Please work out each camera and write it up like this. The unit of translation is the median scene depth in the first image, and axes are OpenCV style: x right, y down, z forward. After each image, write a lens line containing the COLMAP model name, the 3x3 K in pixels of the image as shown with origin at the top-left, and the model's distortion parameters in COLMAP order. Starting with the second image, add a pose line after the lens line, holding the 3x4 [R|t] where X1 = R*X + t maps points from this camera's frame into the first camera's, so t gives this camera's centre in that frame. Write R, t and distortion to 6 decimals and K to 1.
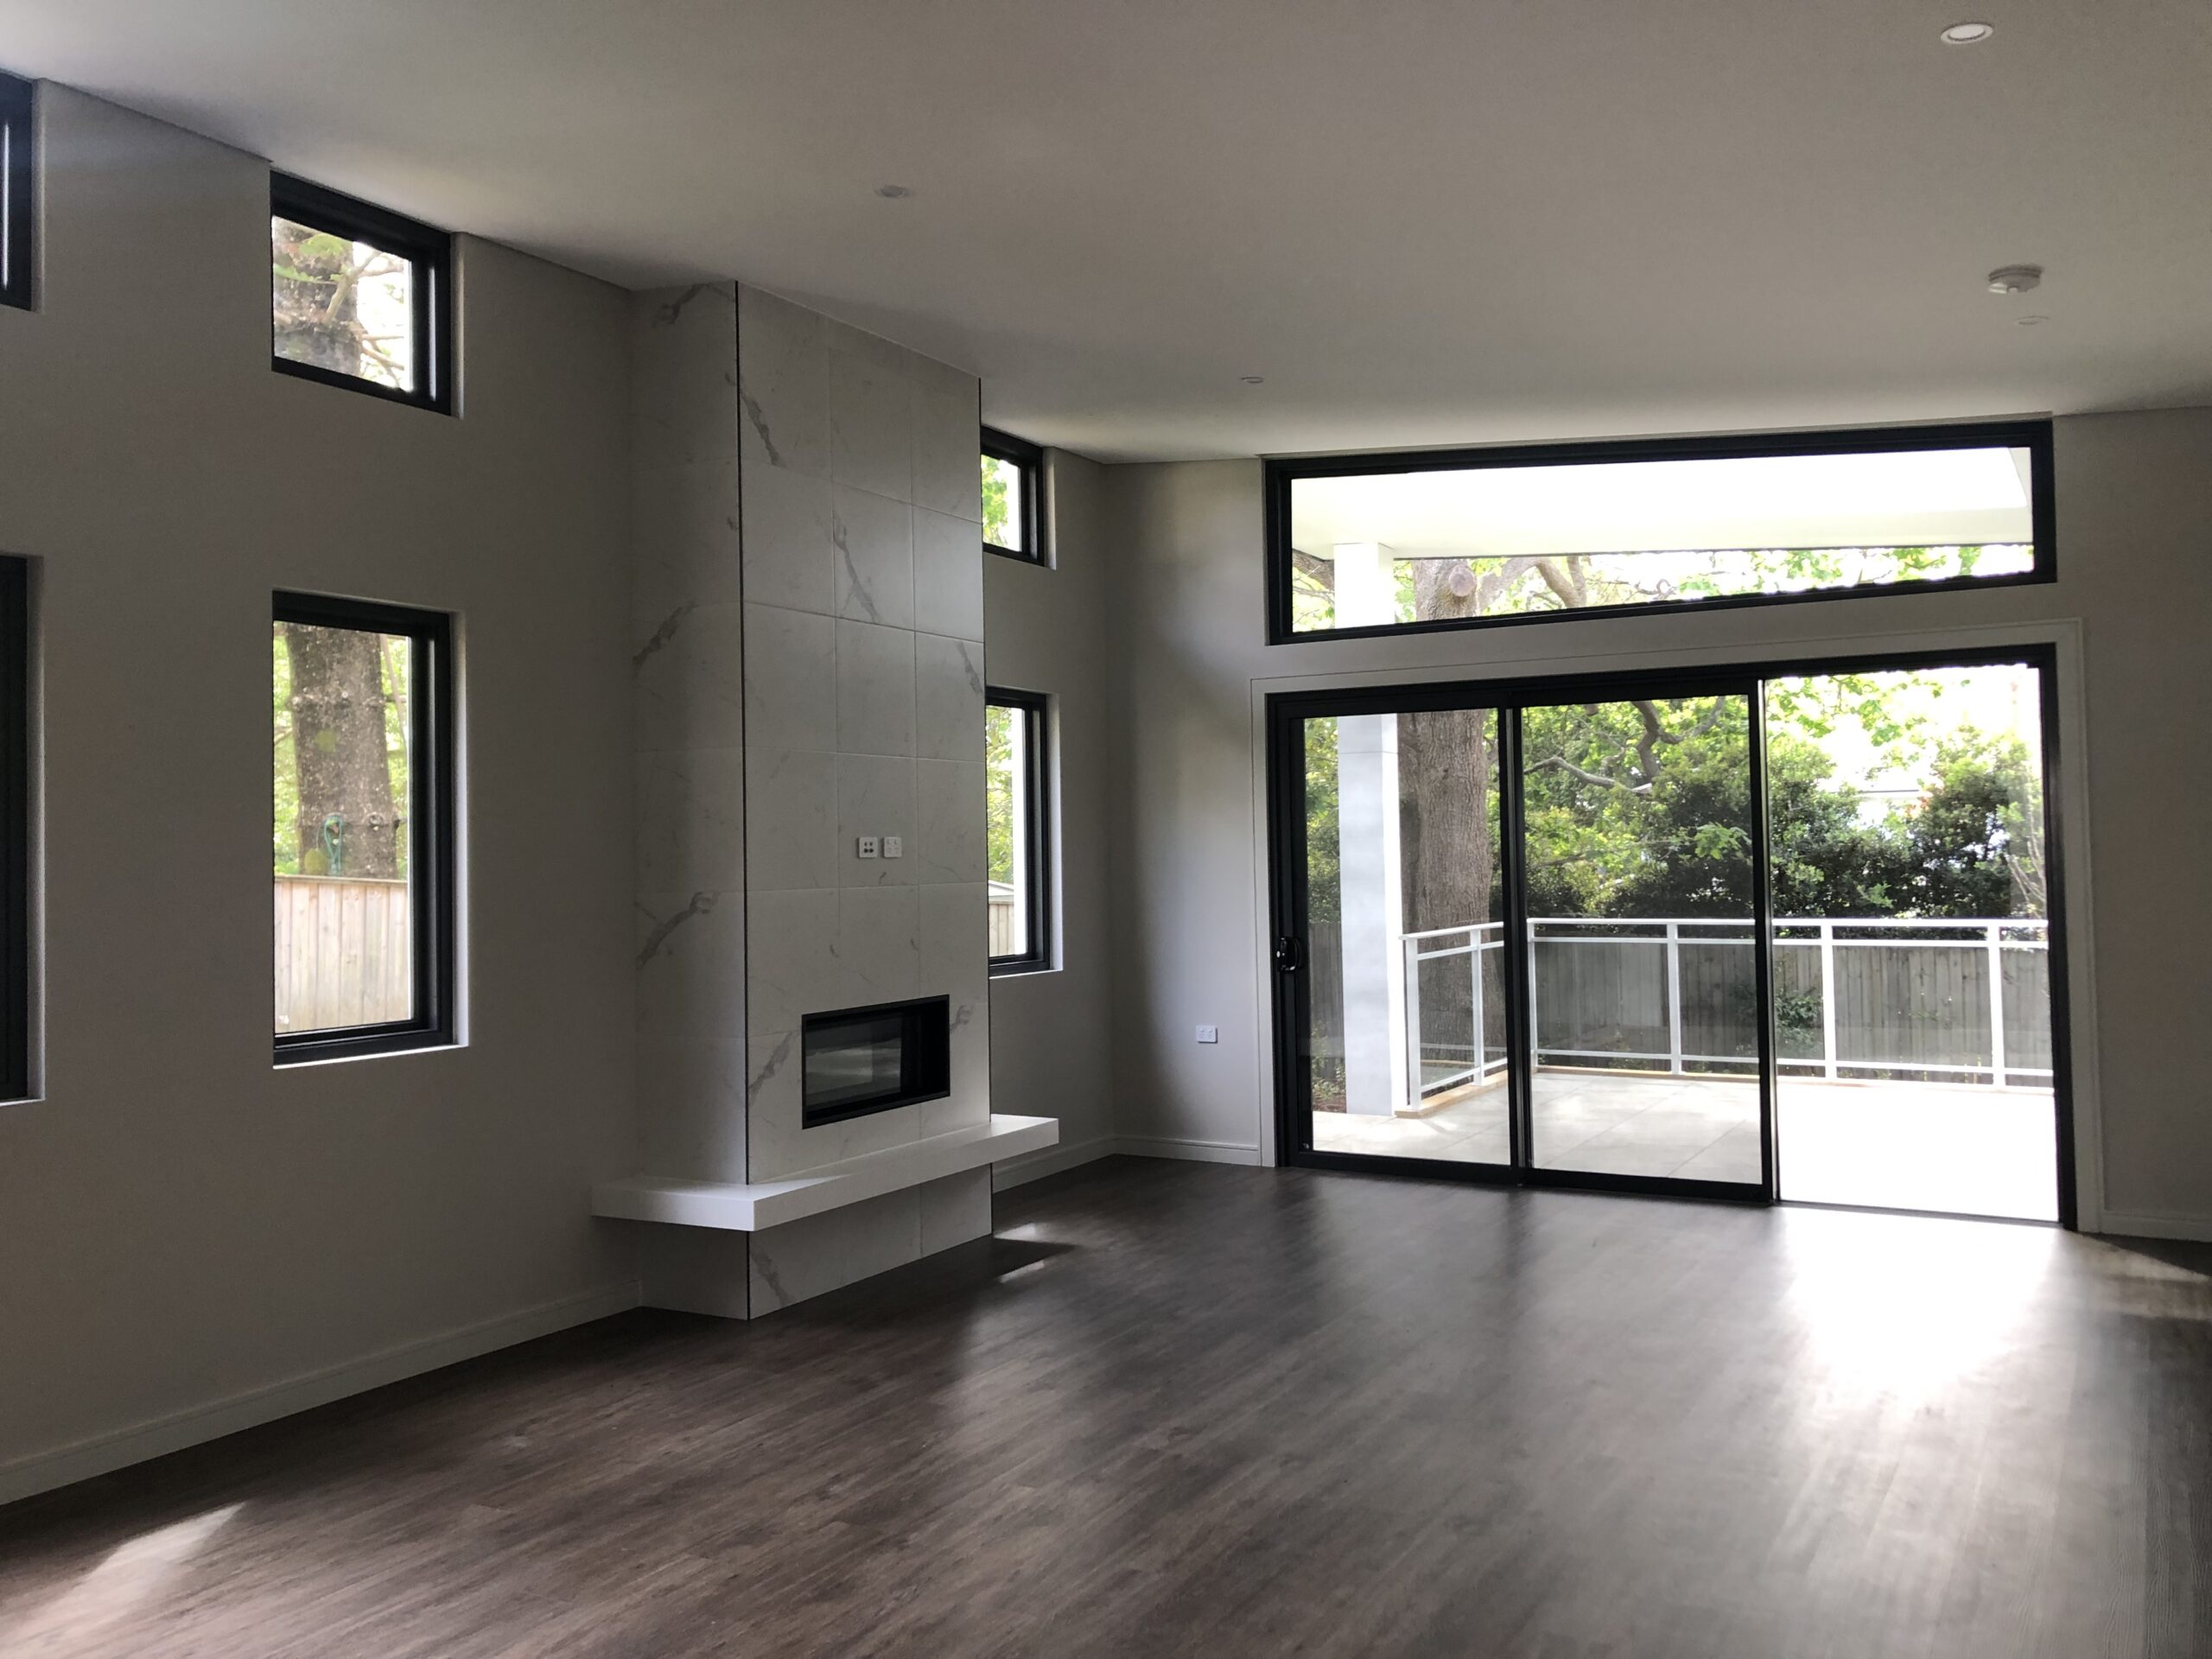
lens RADIAL K [[1827.1, 0, 1106.0], [0, 1827.1, 829.5], [0, 0, 1]] dist [-0.005660, 0.001701]
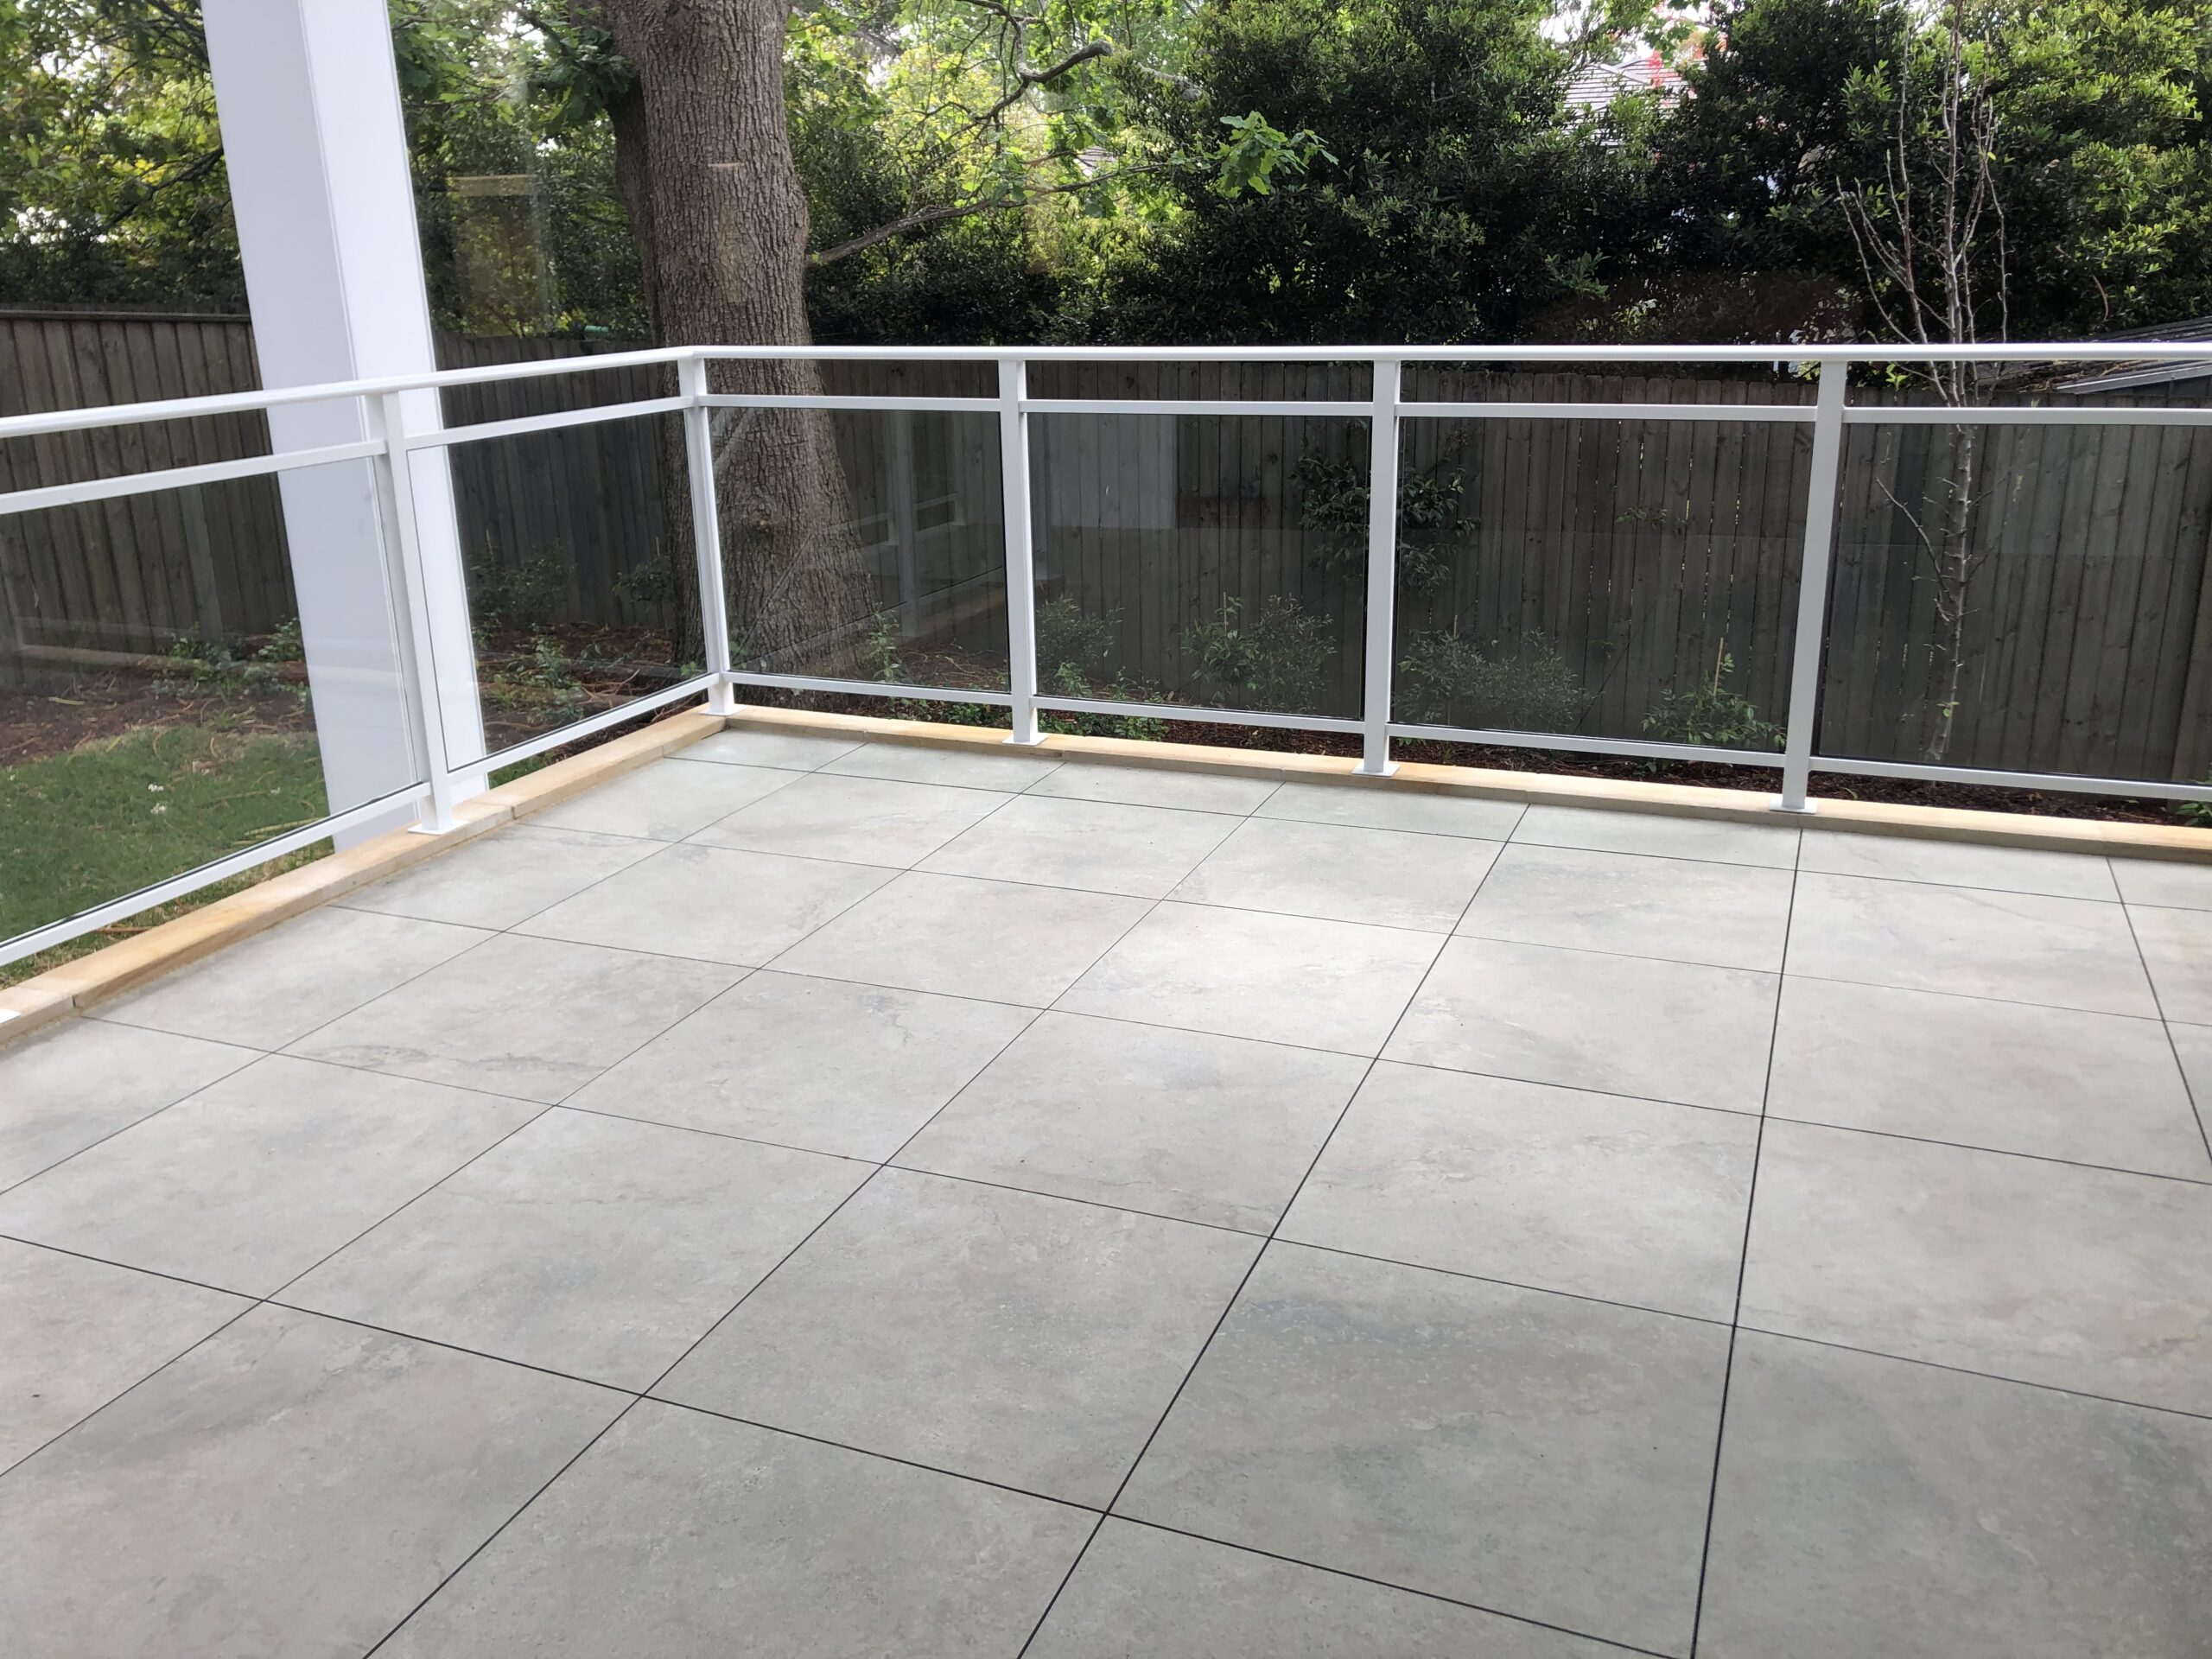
lens RADIAL K [[1816.6, 0, 1106.0], [0, 1816.6, 829.5], [0, 0, 1]] dist [0.088816, 0.002816]
pose [[0.990881, -0.039297, 0.128882, 0.219124], [-0.004341, 0.946719, 0.322032, 0.017353], [-0.134670, -0.319655, 0.937915, 0.483403]]
